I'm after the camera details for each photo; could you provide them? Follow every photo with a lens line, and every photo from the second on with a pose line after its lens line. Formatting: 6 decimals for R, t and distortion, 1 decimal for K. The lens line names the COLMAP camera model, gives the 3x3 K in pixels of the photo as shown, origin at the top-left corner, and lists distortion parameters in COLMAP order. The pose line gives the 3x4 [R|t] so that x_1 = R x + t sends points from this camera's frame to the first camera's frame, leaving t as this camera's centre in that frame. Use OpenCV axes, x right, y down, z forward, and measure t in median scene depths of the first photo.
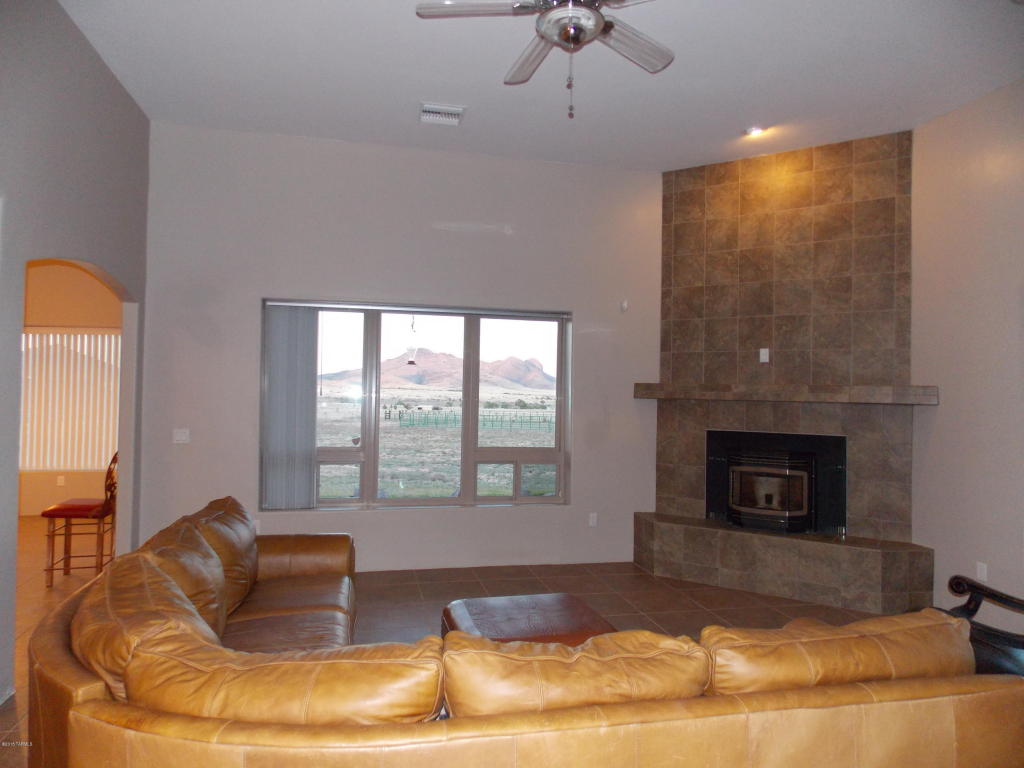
lens RADIAL K [[680.3, 0, 511.2], [0, 680.3, 373.3], [0, 0, 1]] dist [0.010383, -0.001496]
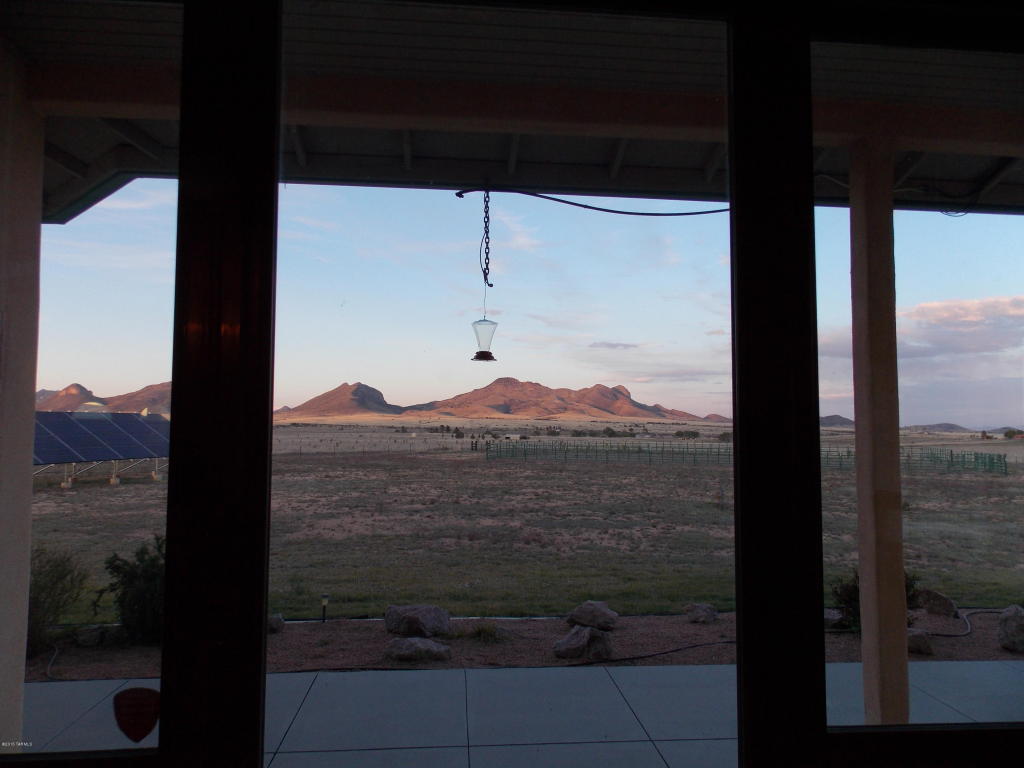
lens RADIAL K [[680.3, 0, 511.2], [0, 680.3, 373.3], [0, 0, 1]] dist [0.010383, -0.001496]
pose [[0.991794, -0.021877, -0.125957, -0.109902], [0.016589, 0.998942, -0.042881, 0.019959], [0.126762, 0.040440, 0.991109, 0.832211]]
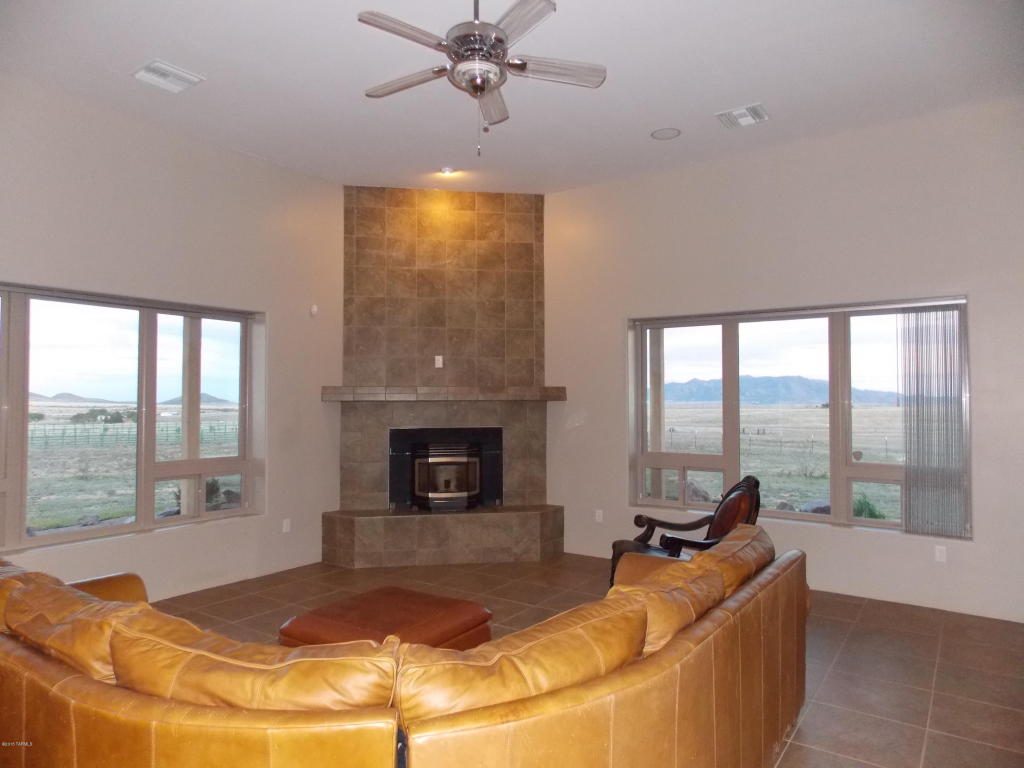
lens RADIAL K [[680.3, 0, 511.2], [0, 680.3, 373.3], [0, 0, 1]] dist [0.010383, -0.001496]
pose [[0.737042, 0.005513, 0.675825, -0.322113], [-0.002557, 0.999982, -0.005369, -0.000539], [-0.675843, 0.002229, 0.737043, 0.057675]]
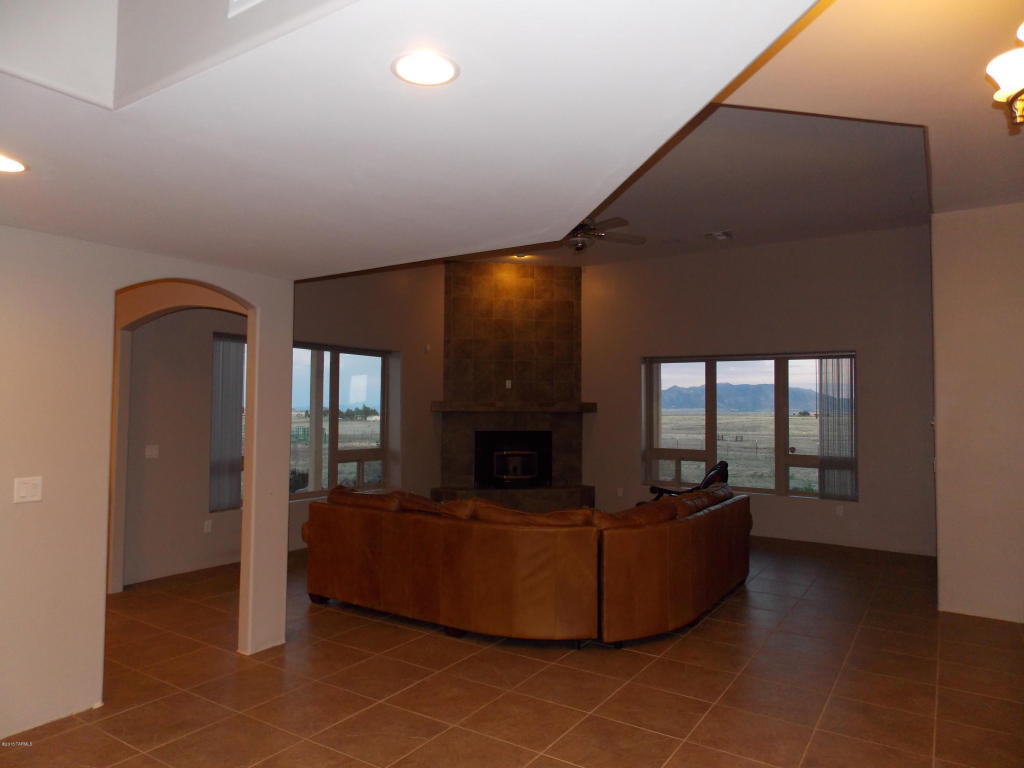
lens RADIAL K [[680.3, 0, 511.2], [0, 680.3, 373.3], [0, 0, 1]] dist [0.010383, -0.001496]
pose [[0.718083, 0.018297, 0.695717, -0.778134], [-0.012233, 0.999832, -0.013669, -0.030172], [-0.695850, 0.001305, 0.718186, -0.199258]]
